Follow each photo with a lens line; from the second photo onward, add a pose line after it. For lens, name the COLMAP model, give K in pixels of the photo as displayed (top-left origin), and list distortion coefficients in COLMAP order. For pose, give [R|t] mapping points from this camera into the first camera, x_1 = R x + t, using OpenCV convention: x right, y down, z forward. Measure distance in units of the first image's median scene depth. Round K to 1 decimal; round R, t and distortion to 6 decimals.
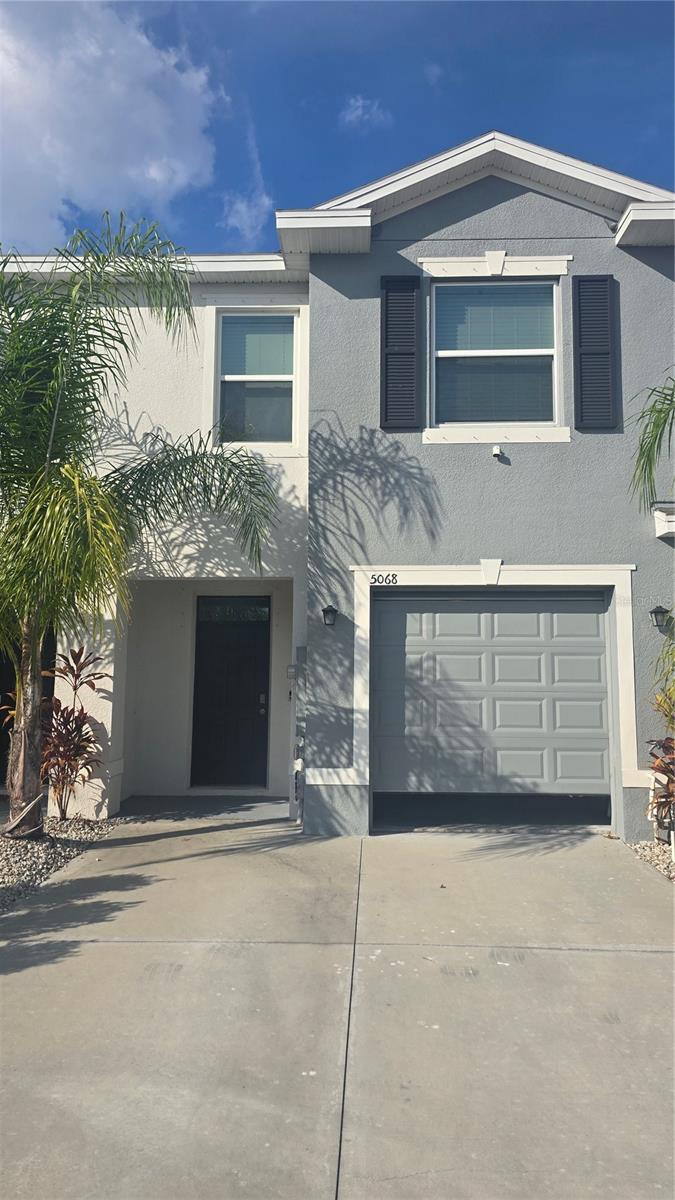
lens RADIAL K [[812.7, 0, 366.1], [0, 812.7, 595.4], [0, 0, 1]] dist [0.108493, -0.118205]
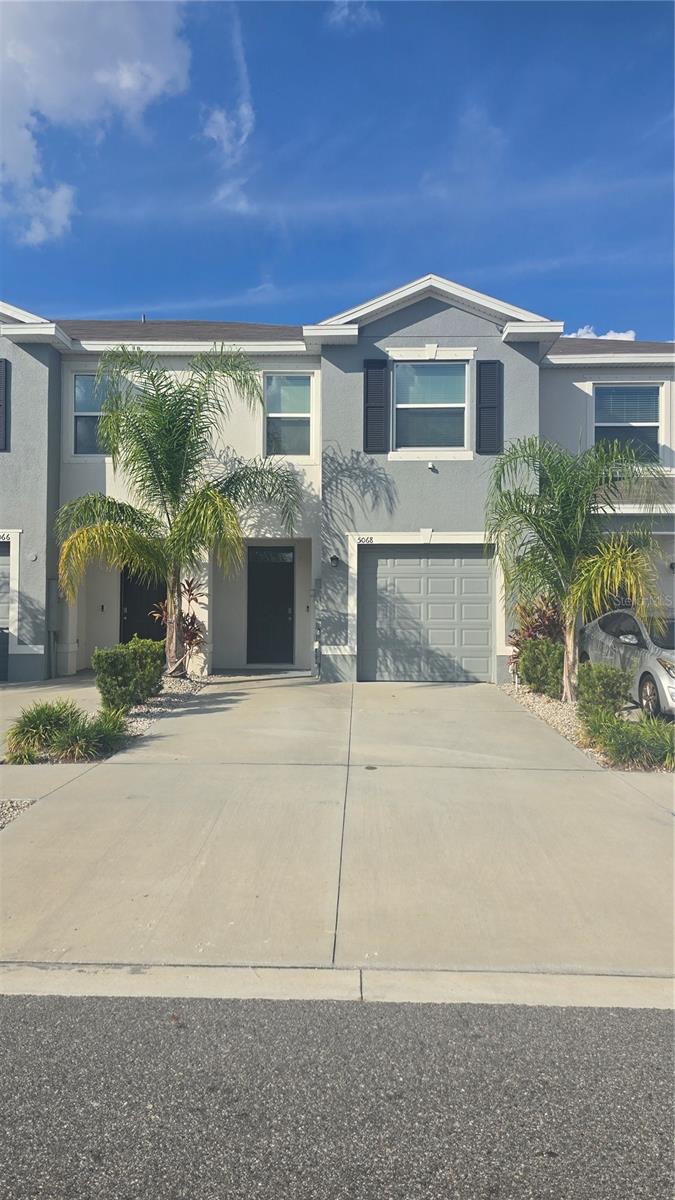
lens RADIAL K [[812.7, 0, 366.1], [0, 812.7, 595.4], [0, 0, 1]] dist [0.108493, -0.118205]
pose [[0.999812, 0.000020, 0.019394, -0.009829], [-0.001630, 0.996548, 0.083002, -0.044864], [-0.019326, -0.083018, 0.996361, -0.725396]]
